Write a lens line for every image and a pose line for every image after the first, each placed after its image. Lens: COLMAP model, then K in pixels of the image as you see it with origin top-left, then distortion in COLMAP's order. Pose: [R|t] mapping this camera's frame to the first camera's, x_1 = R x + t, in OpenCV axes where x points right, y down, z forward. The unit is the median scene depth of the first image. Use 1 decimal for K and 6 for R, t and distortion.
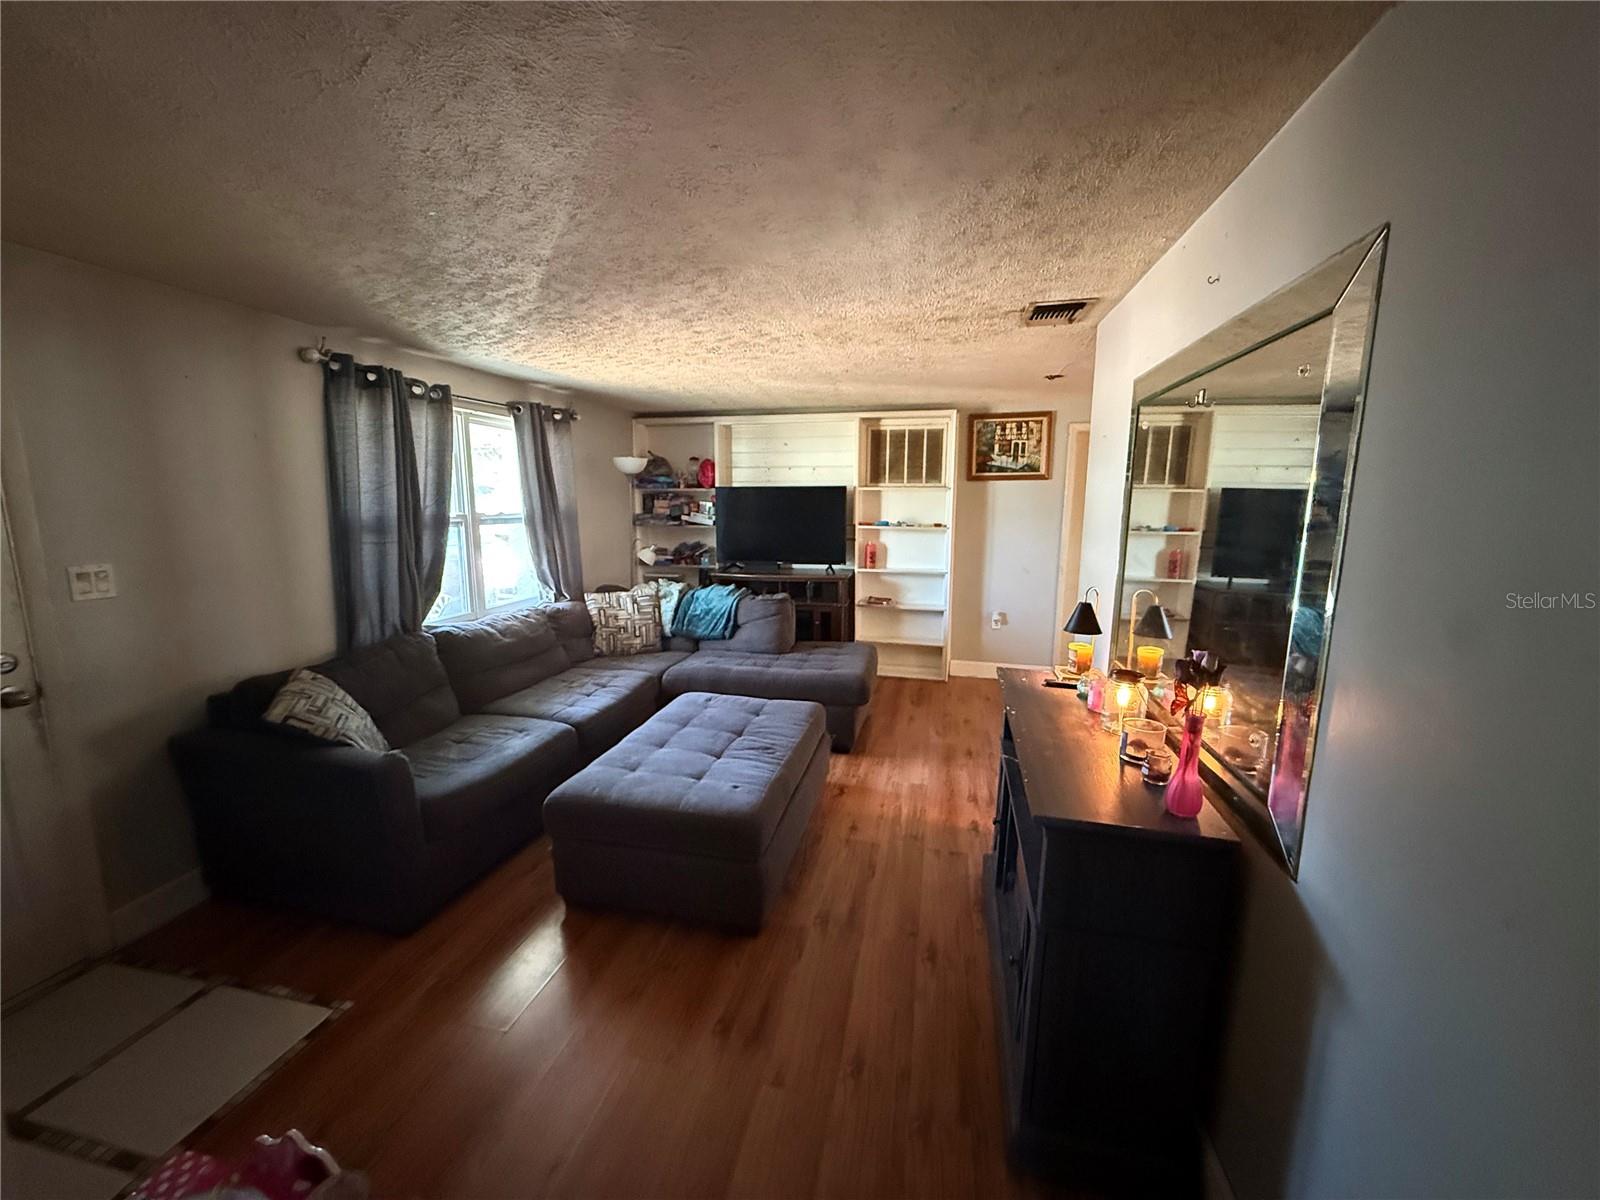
lens RADIAL K [[637.9, 0, 801.1], [0, 637.9, 599.5], [0, 0, 1]] dist [0.000034, -0.000138]
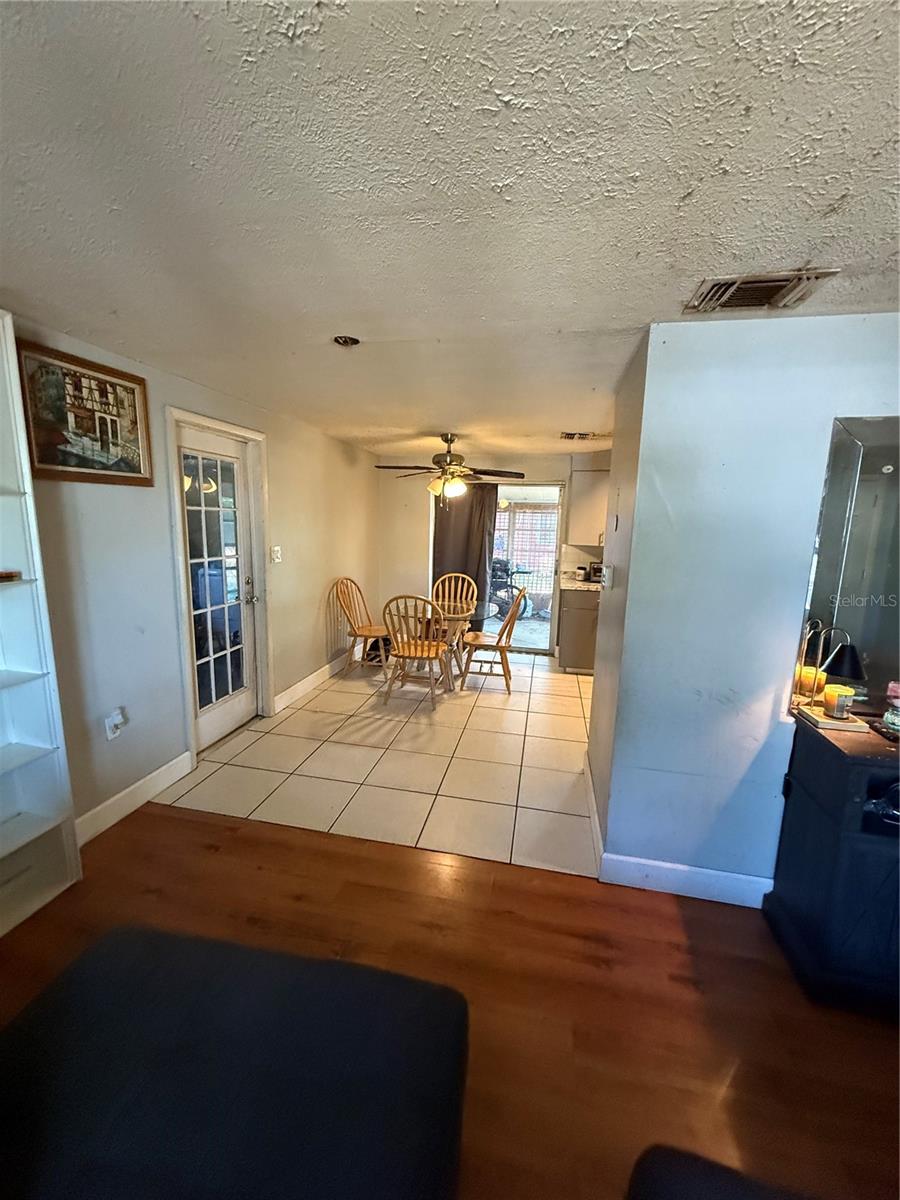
lens RADIAL K [[478.5, 0, 449.0], [0, 478.5, 596.2], [0, 0, 1]] dist [0.000034, -0.000138]
pose [[-0.020128, -0.166819, 0.985782, -0.117568], [0.137734, 0.976118, 0.167996, -0.118724], [-0.990265, 0.139157, 0.003329, 0.712460]]
